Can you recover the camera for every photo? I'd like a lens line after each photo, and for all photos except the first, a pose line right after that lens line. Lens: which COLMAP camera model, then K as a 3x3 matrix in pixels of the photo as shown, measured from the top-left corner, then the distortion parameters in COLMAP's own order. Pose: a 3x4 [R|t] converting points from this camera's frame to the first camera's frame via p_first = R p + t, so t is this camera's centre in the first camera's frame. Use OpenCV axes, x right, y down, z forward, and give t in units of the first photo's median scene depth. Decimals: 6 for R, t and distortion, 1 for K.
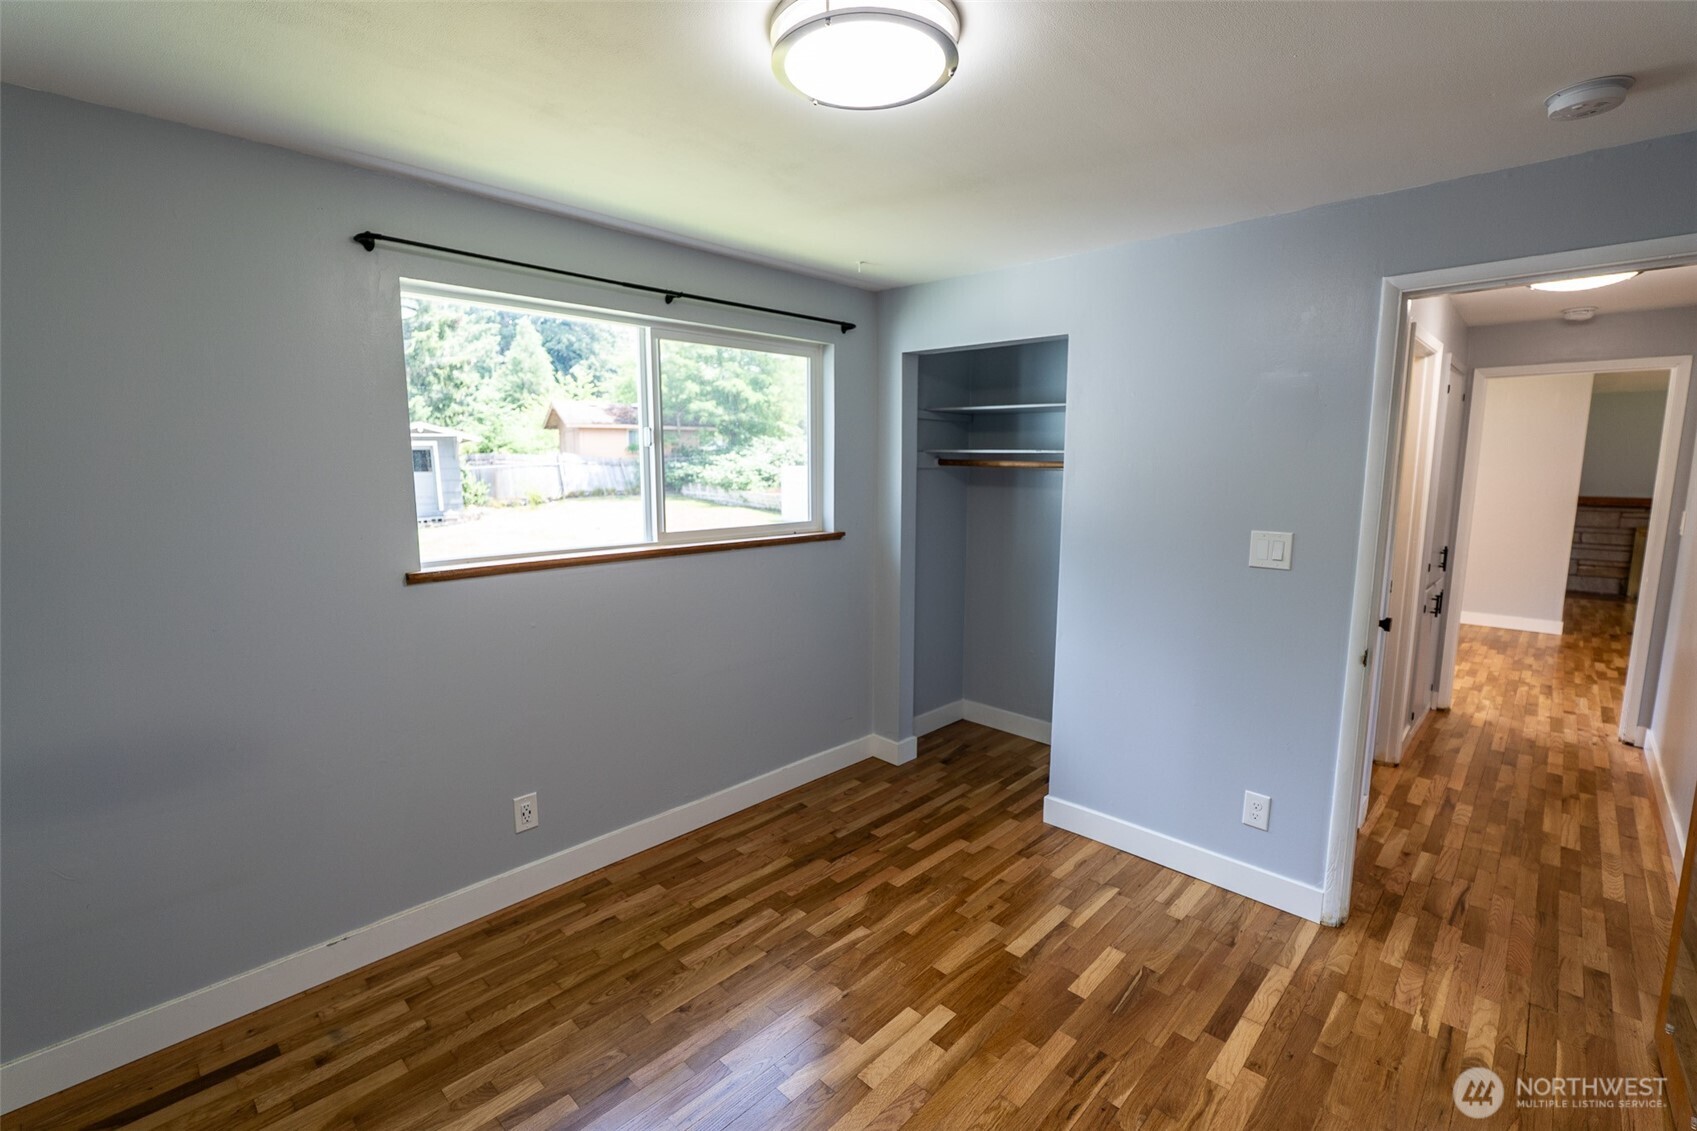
lens RADIAL K [[744.4, 0, 841.7], [0, 744.4, 563.5], [0, 0, 1]] dist [-0.008438, 0.000608]
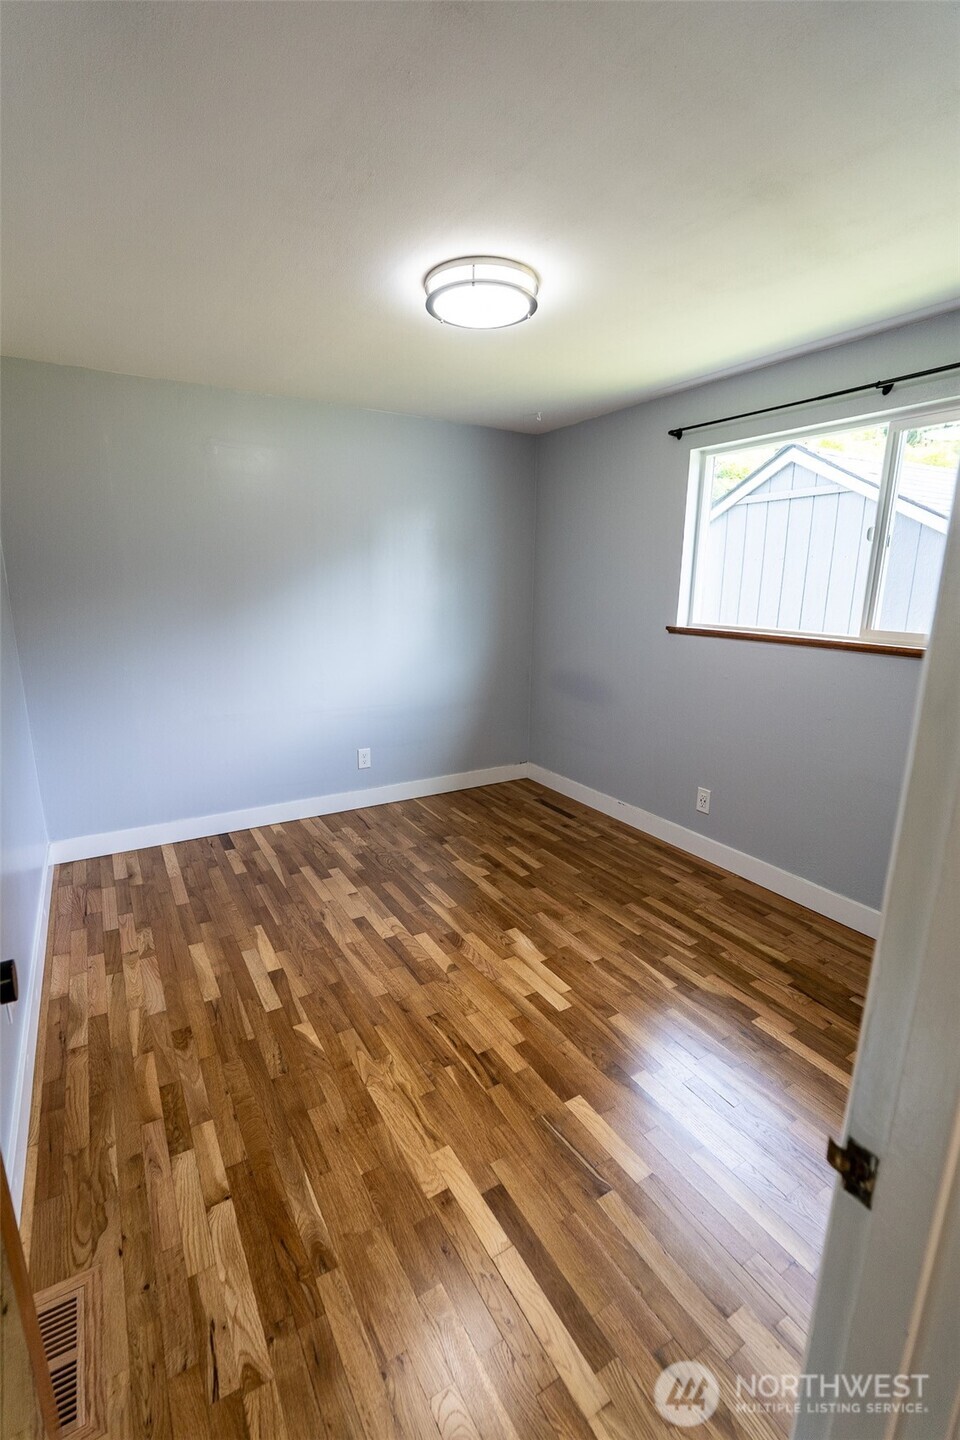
lens RADIAL K [[642.0, 0, 479.0], [0, 642.0, 728.3], [0, 0, 1]] dist [-0.005259, 0.000871]
pose [[-0.252445, 0.220678, -0.942111, 0.860791], [-0.140931, 0.954878, 0.261431, -0.075839], [0.957293, 0.198770, -0.209954, 0.798737]]
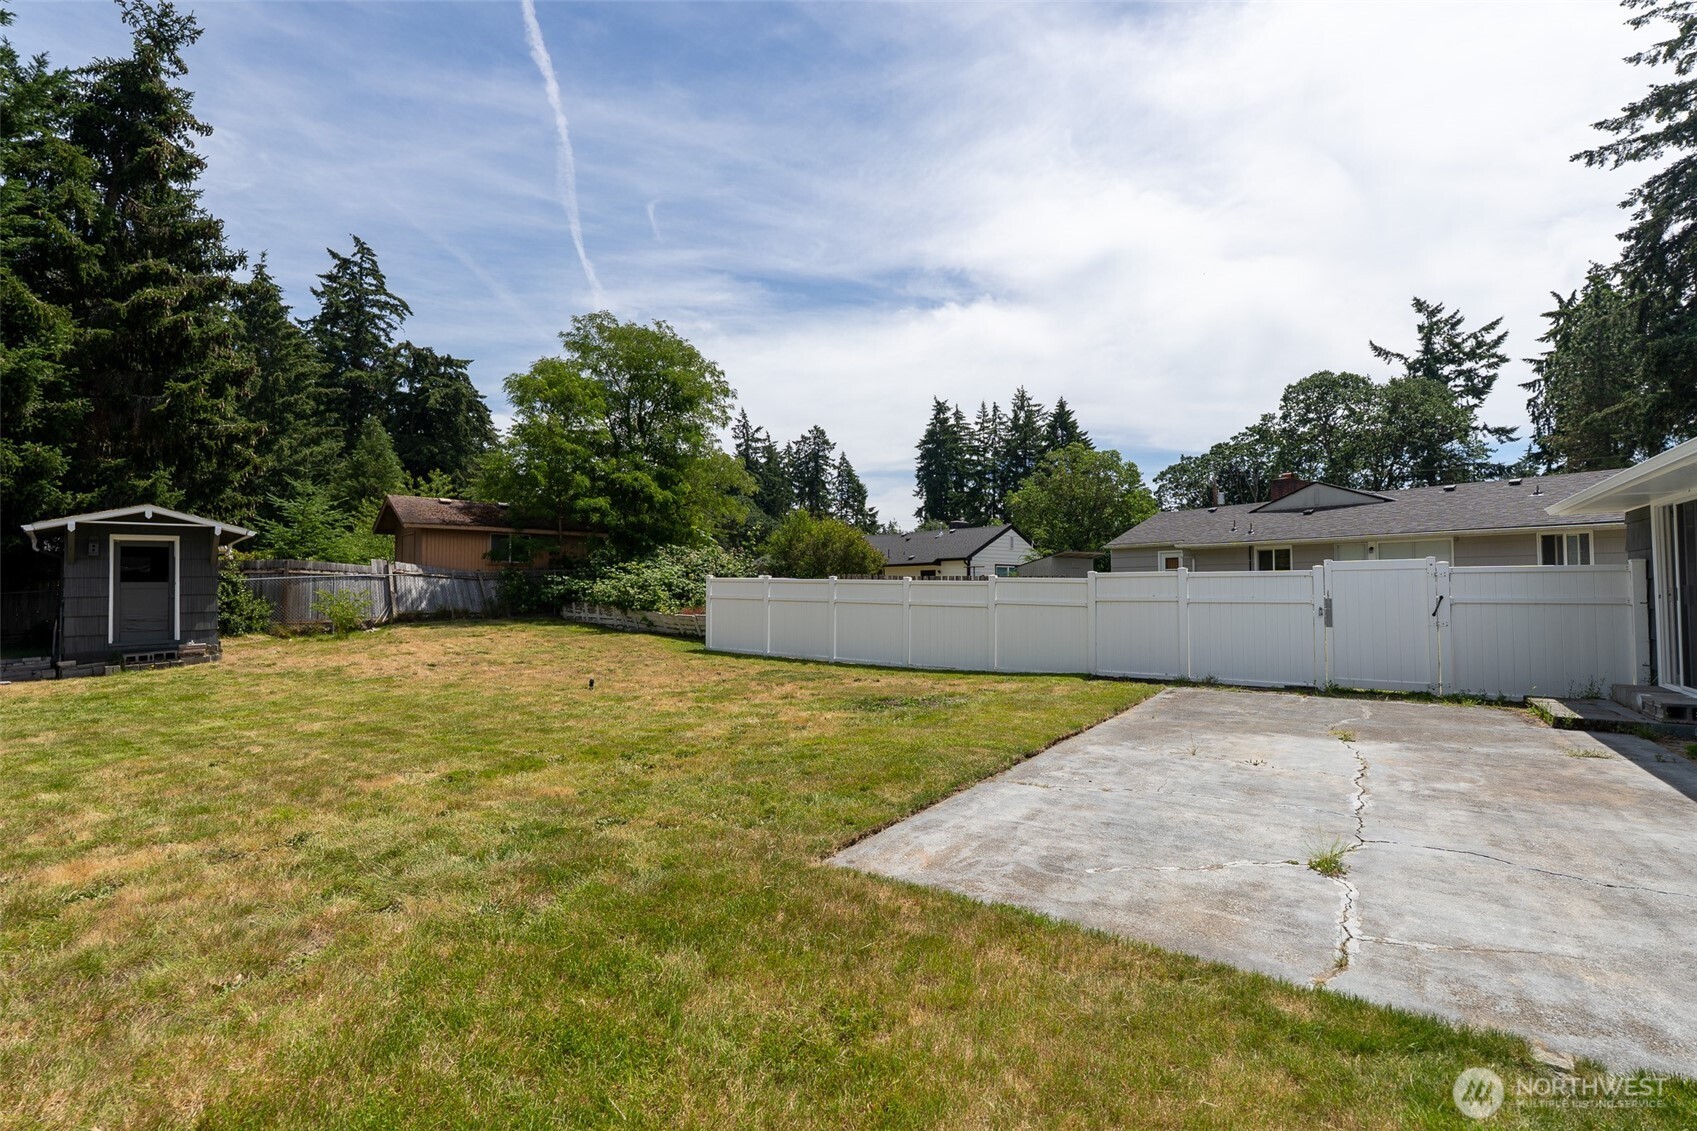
lens RADIAL K [[744.4, 0, 841.7], [0, 744.4, 563.5], [0, 0, 1]] dist [-0.008438, 0.000608]
pose [[0.987355, 0.005369, 0.158432, -0.058940], [0.021863, 0.985264, -0.169640, -0.013327], [-0.157008, 0.170959, 0.972688, 0.231966]]
